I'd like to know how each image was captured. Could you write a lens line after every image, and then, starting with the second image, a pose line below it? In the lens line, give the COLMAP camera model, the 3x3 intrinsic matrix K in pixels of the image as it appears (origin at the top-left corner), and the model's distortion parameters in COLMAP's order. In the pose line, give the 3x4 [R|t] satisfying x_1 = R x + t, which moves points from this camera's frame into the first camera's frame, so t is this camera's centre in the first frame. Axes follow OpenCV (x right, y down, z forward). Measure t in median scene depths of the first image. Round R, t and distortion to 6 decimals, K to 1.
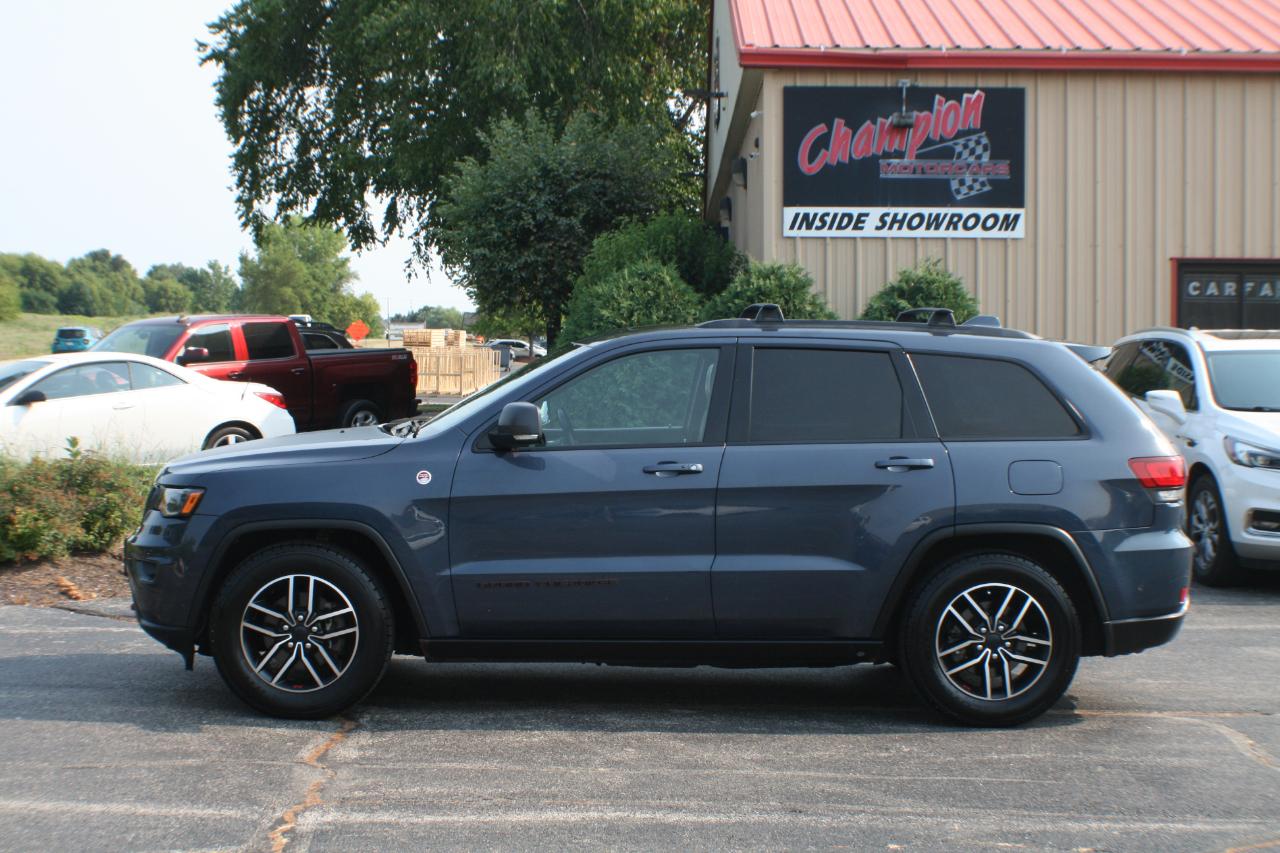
lens RADIAL K [[2149.6, 0, 639.5], [0, 2149.6, 494.4], [0, 0, 1]] dist [-0.161366, 0.116355]
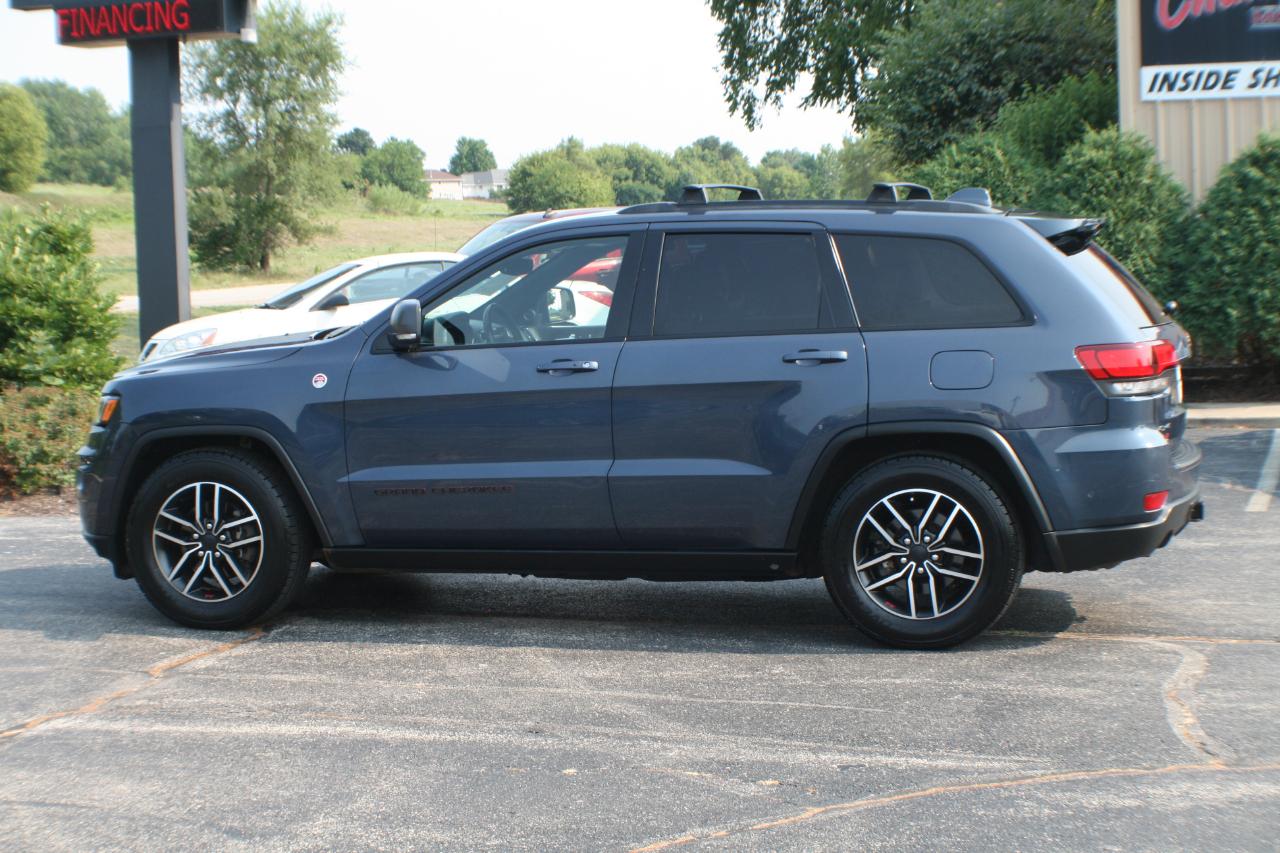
lens RADIAL K [[2361.7, 0, 644.7], [0, 2361.7, 492.7], [0, 0, 1]] dist [-0.135440, 0.025597]
pose [[0.960335, -0.002337, -0.278839, 0.145918], [0.013572, 0.999171, 0.038368, 0.001666], [0.278518, -0.040631, 0.959571, 0.010298]]
